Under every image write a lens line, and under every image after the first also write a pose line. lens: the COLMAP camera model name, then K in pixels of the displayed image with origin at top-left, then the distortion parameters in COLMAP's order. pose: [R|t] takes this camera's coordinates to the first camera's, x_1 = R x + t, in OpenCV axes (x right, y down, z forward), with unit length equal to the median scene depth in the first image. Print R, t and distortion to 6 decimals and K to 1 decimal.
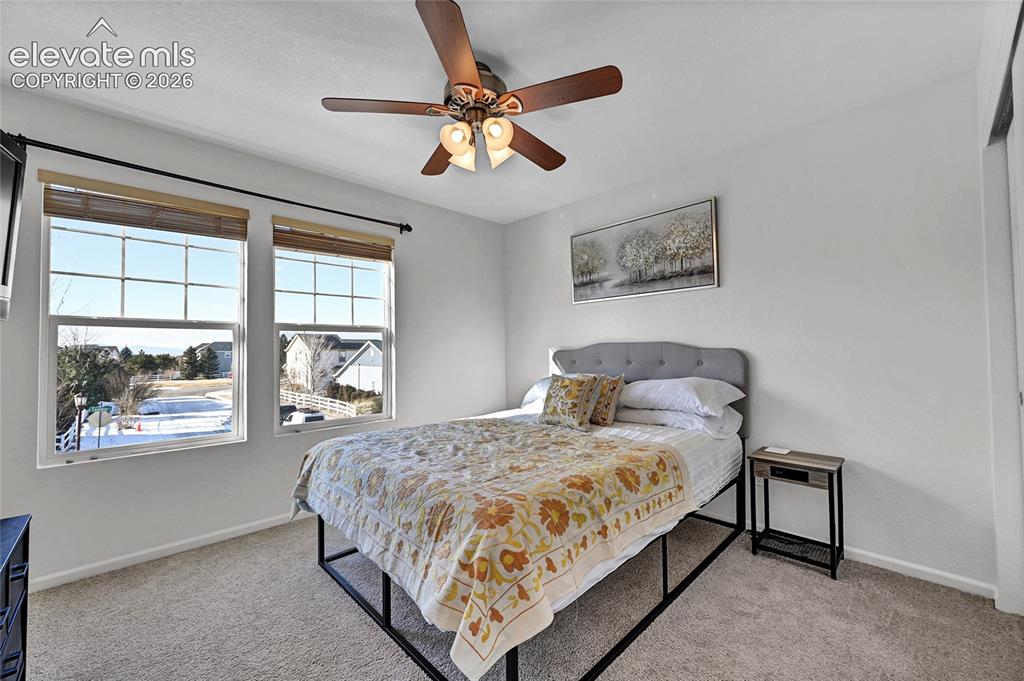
lens RADIAL K [[407.0, 0, 512.0], [0, 407.0, 340.5], [0, 0, 1]] dist [0.000611, 0.000003]
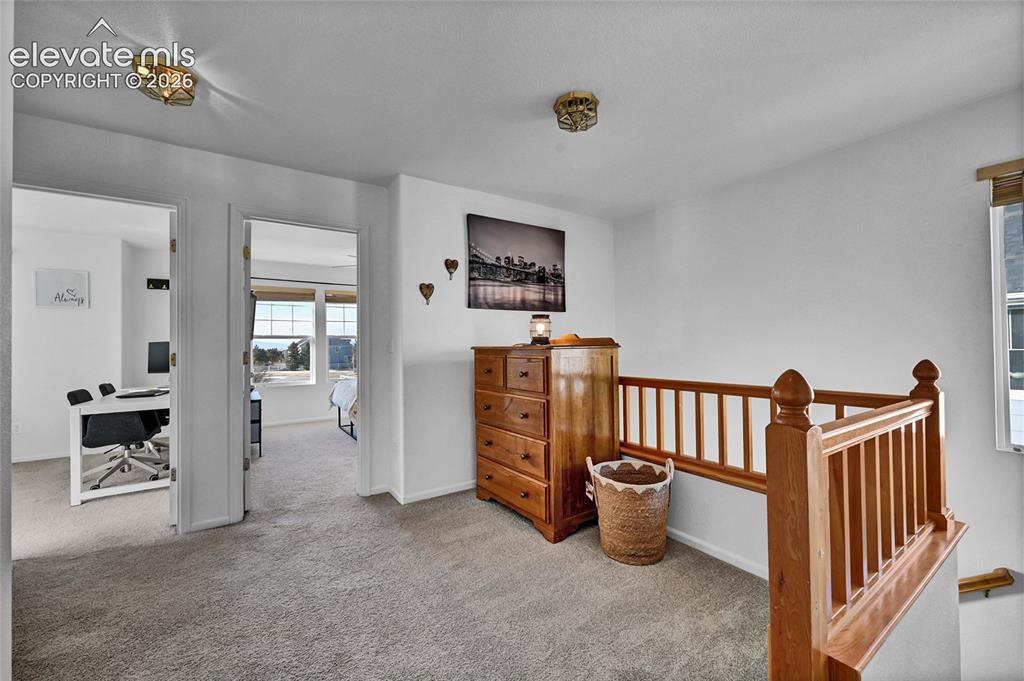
lens RADIAL K [[407.0, 0, 512.0], [0, 407.0, 340.5], [0, 0, 1]] dist [0.000611, 0.000003]
pose [[0.984701, -0.004028, -0.174205, 0.850723], [0.006505, 0.999886, 0.013648, -0.036725], [0.174130, -0.014572, 0.984615, -1.089109]]
